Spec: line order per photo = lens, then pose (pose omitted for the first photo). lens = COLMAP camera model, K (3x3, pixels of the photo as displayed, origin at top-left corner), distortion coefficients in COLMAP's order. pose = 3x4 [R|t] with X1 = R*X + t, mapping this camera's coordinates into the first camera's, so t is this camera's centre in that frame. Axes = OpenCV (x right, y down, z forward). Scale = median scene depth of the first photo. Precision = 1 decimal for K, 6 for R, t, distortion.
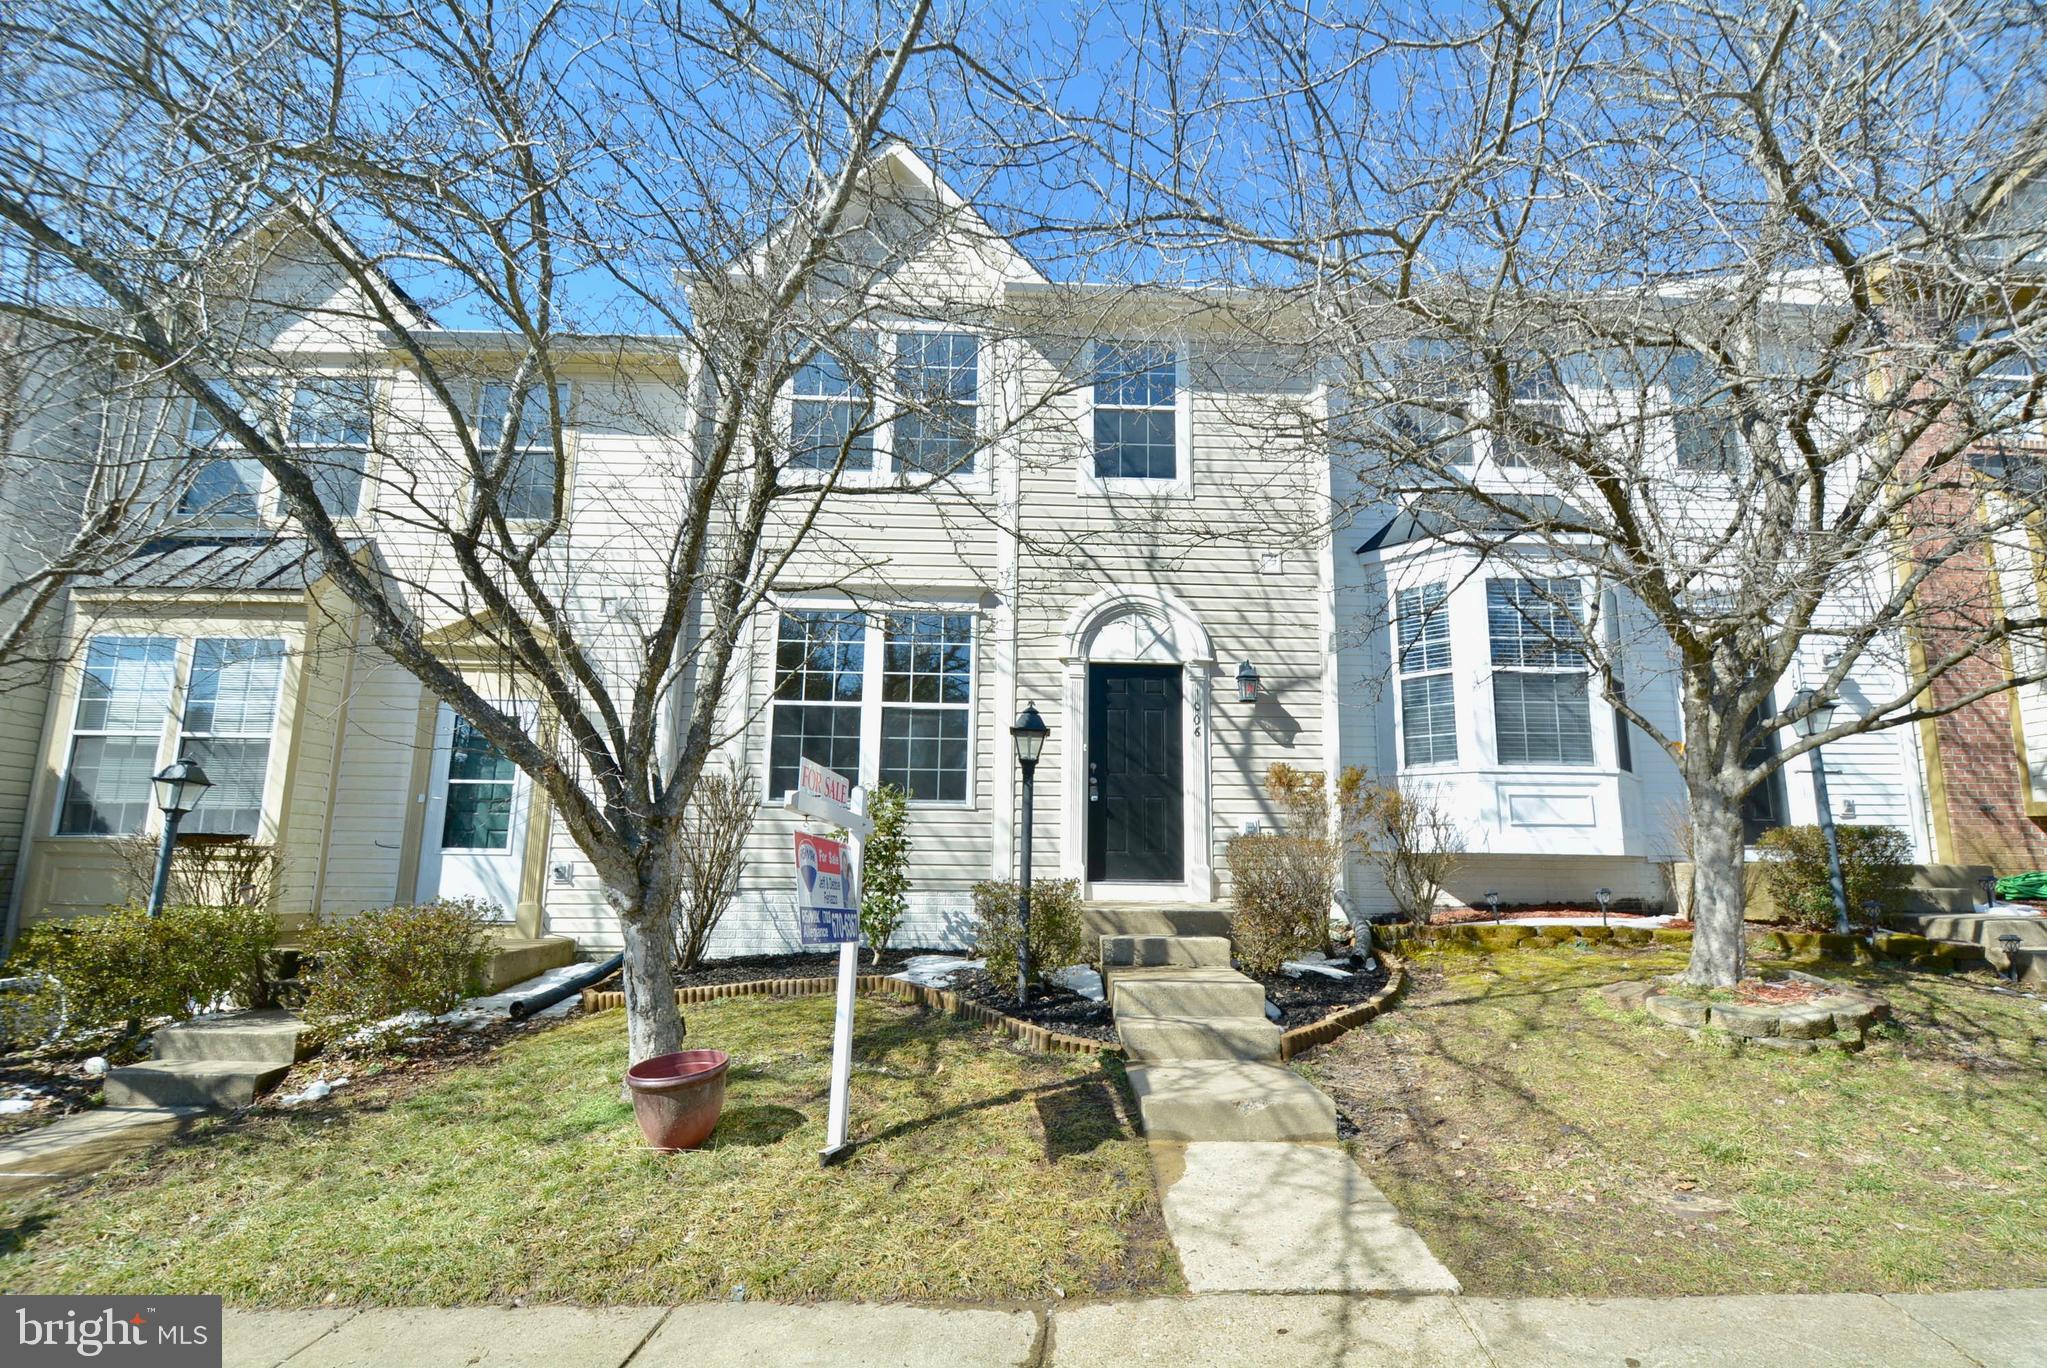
lens RADIAL K [[909.6, 0, 1012.9], [0, 909.6, 673.3], [0, 0, 1]] dist [-0.005533, -0.009625]
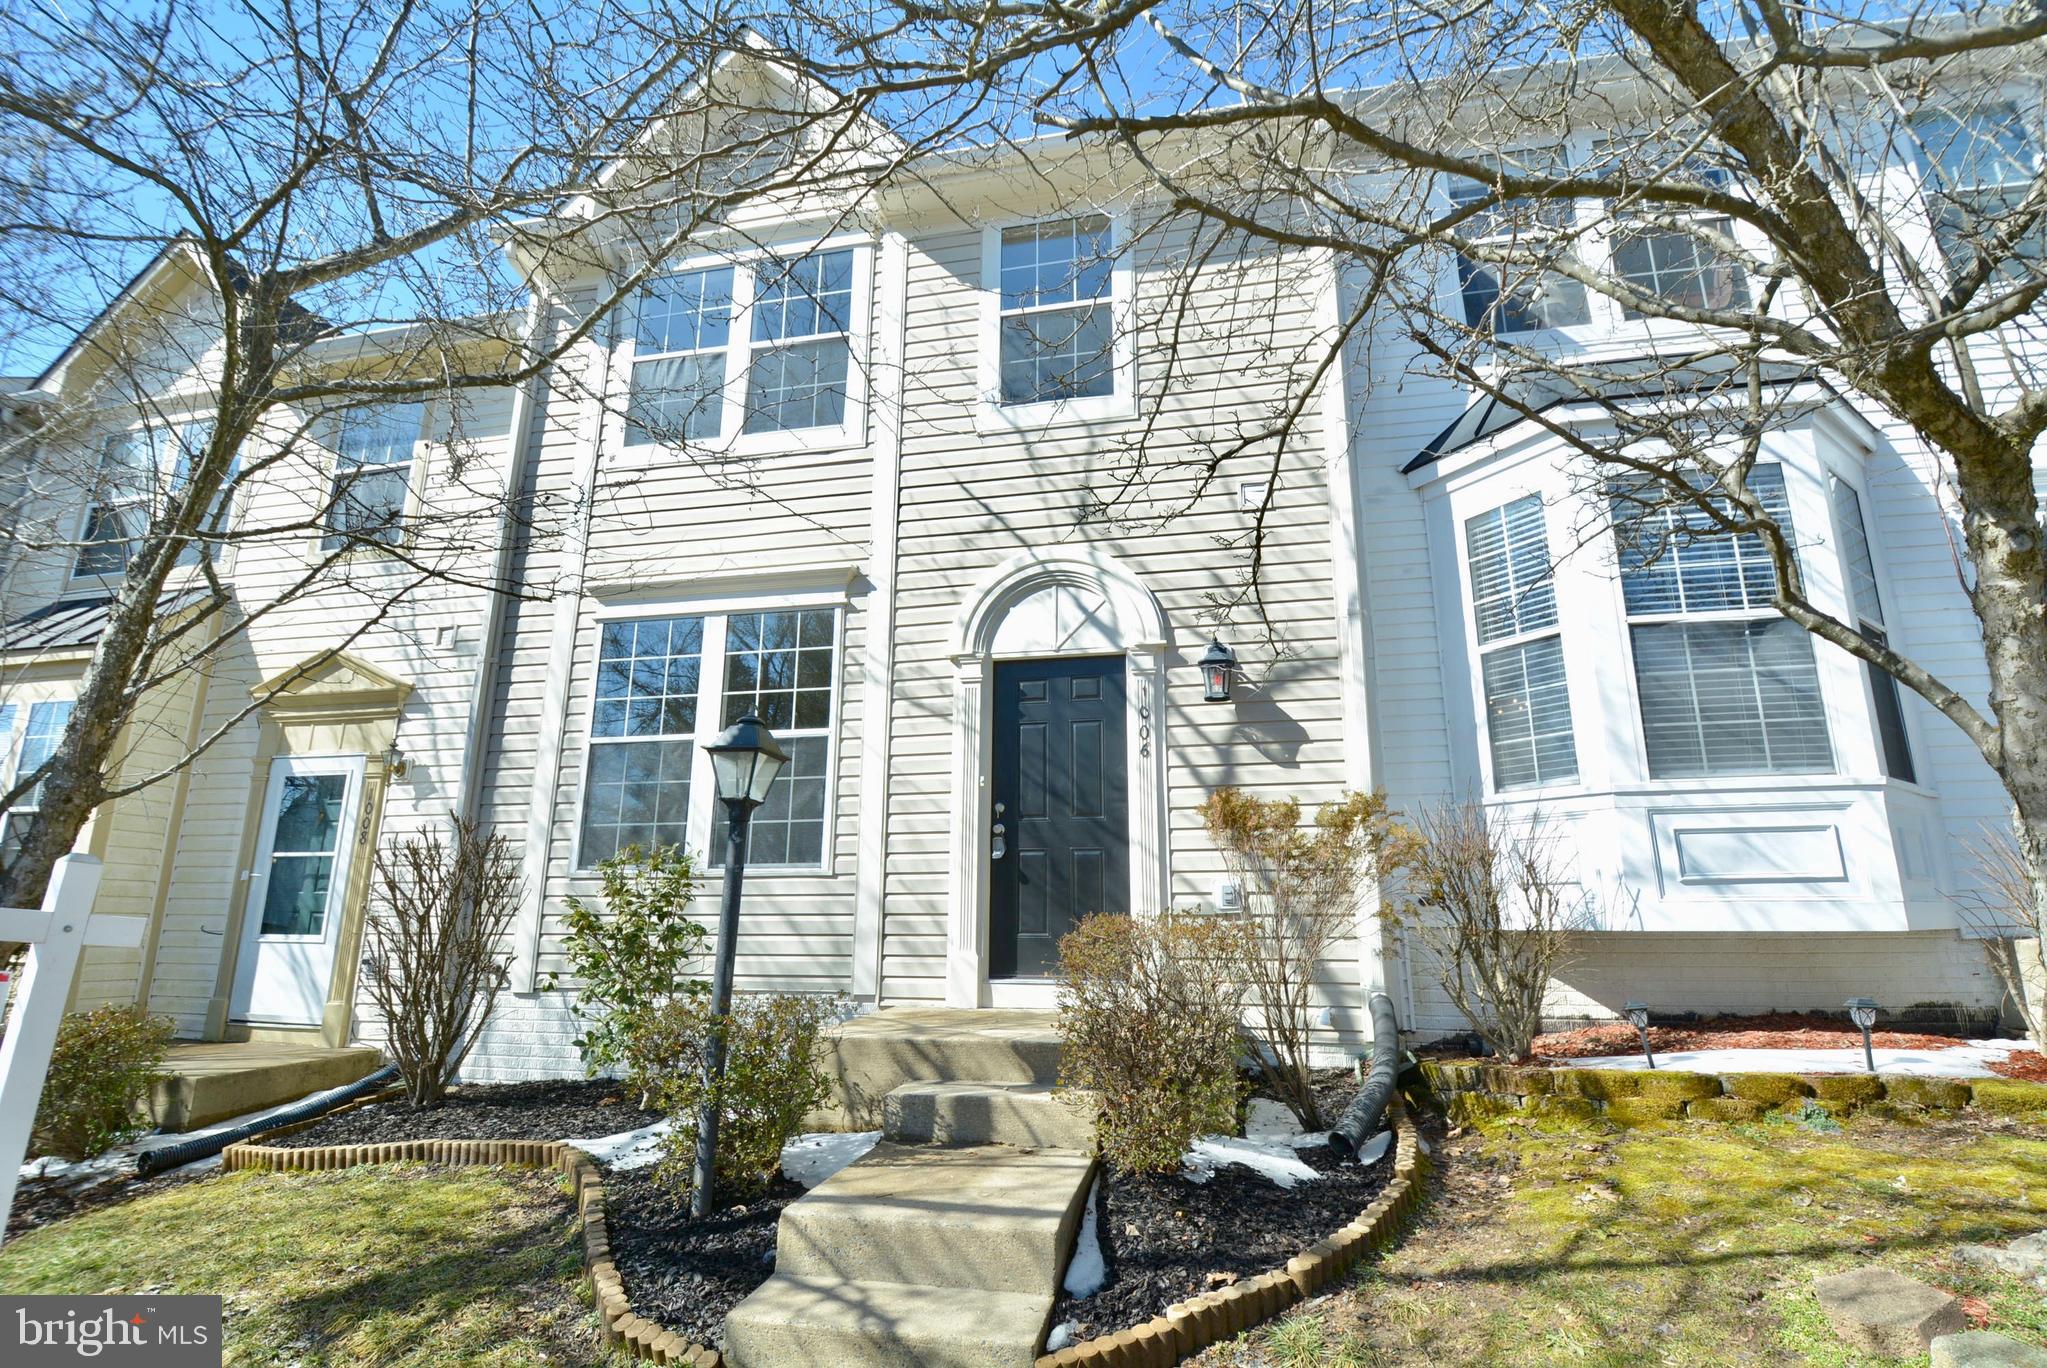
lens RADIAL K [[909.6, 0, 1018.4], [0, 909.6, 682.3], [0, 0, 1]] dist [-0.005533, -0.009625]
pose [[0.976337, -0.066752, -0.205694, 0.248712], [0.056819, 0.996932, -0.053830, 0.044454], [0.208656, 0.040869, 0.977135, 0.322011]]
